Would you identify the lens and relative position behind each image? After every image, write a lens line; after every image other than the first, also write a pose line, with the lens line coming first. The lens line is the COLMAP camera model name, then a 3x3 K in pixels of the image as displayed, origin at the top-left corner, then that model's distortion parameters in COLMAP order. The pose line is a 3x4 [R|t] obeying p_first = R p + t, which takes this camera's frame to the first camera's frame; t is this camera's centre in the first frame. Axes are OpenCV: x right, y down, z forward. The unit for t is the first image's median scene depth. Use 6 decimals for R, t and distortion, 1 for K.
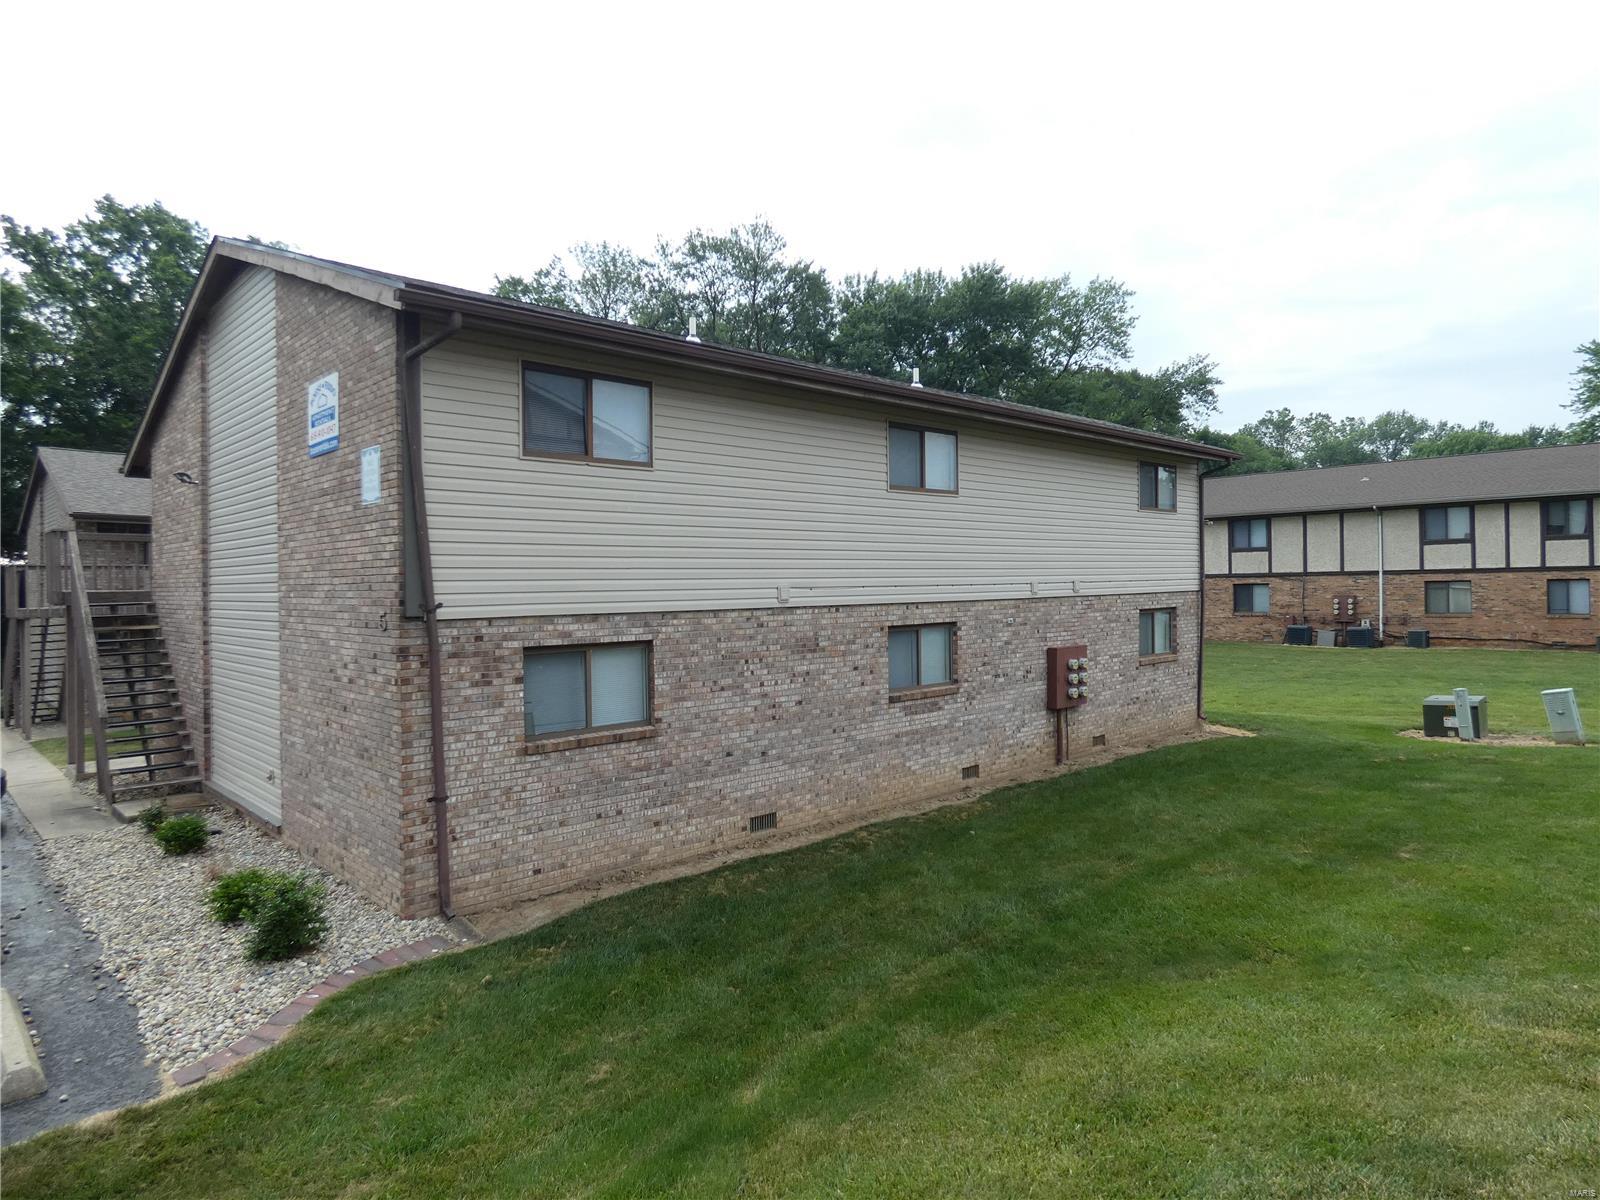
lens RADIAL K [[956.2, 0, 814.1], [0, 956.2, 596.7], [0, 0, 1]] dist [0.002305, -0.002824]
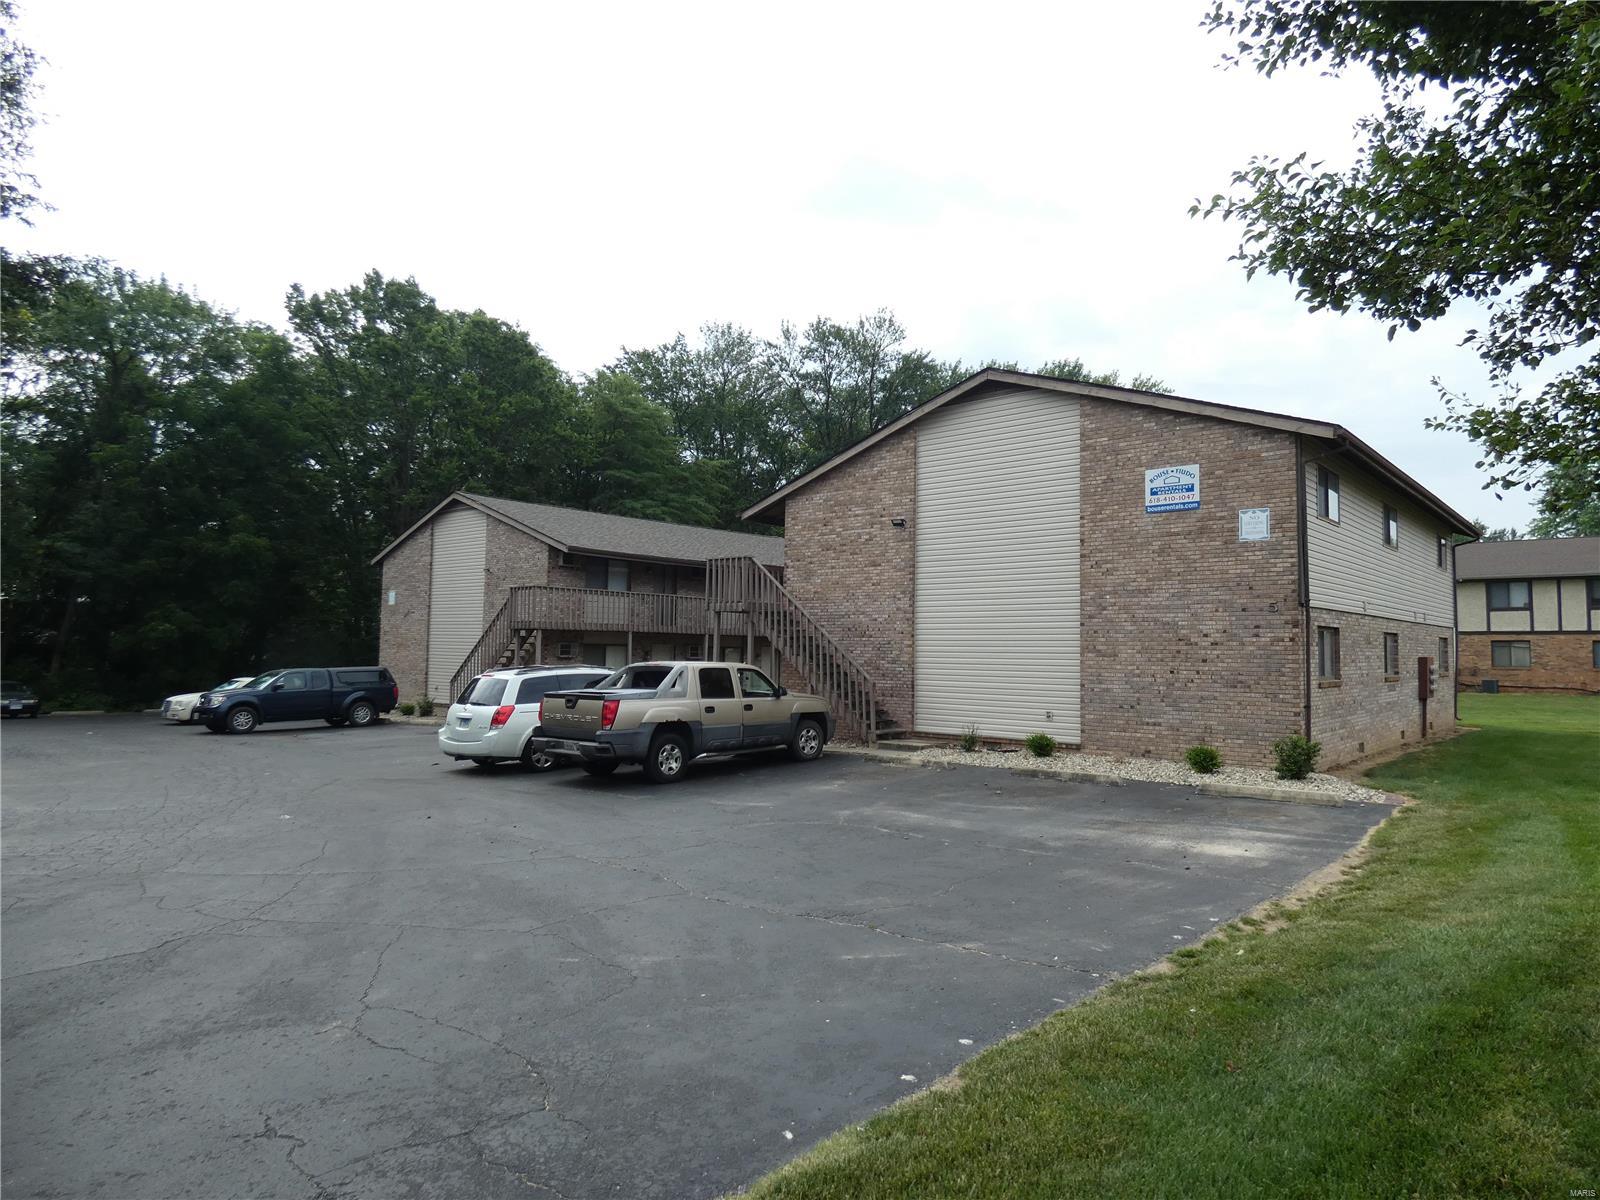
lens RADIAL K [[956.2, 0, 818.2], [0, 956.2, 608.0], [0, 0, 1]] dist [0.002305, -0.002824]
pose [[0.996204, 0.030300, 0.081605, -0.338799], [-0.025650, 0.998020, -0.057438, 0.035626], [-0.083183, 0.055127, 0.995008, -0.167969]]
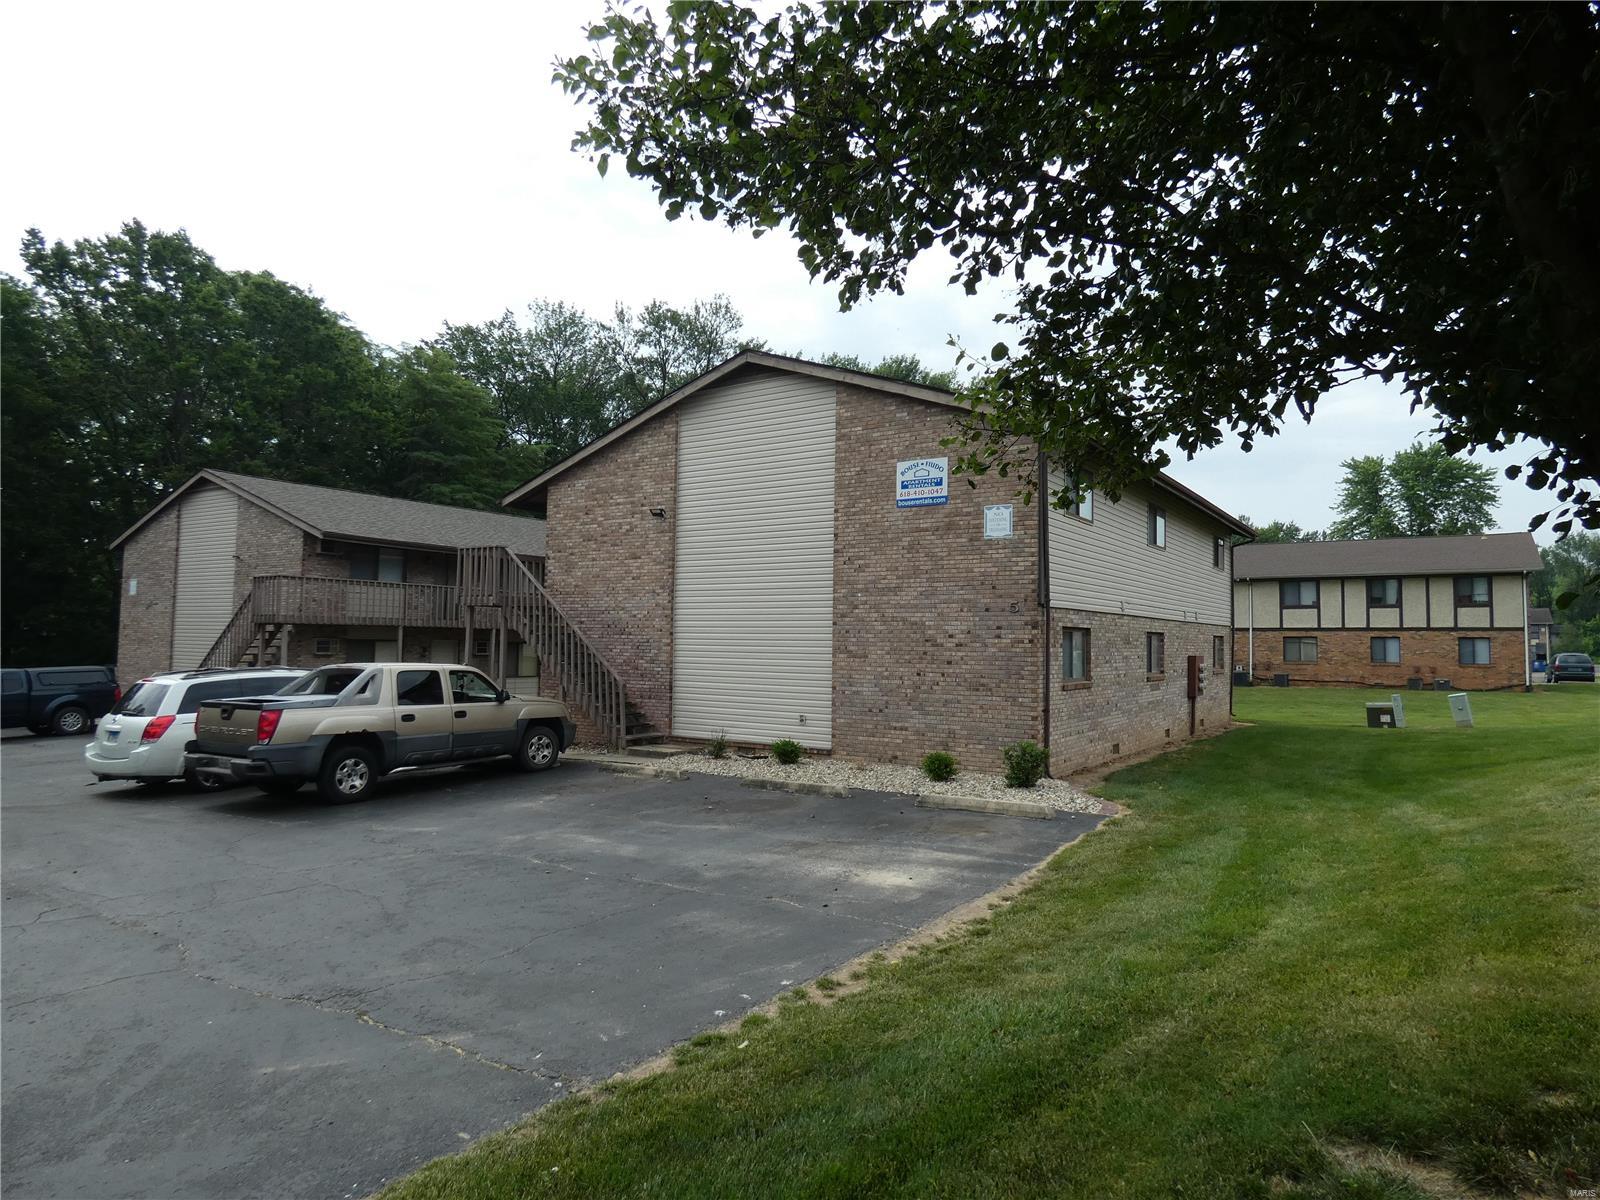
lens RADIAL K [[956.2, 0, 816.1], [0, 956.2, 609.3], [0, 0, 1]] dist [0.002305, -0.002824]
pose [[0.975701, 0.035397, 0.216229, -0.274839], [-0.024838, 0.998371, -0.051357, 0.029773], [-0.217695, 0.044738, 0.974991, -0.142559]]
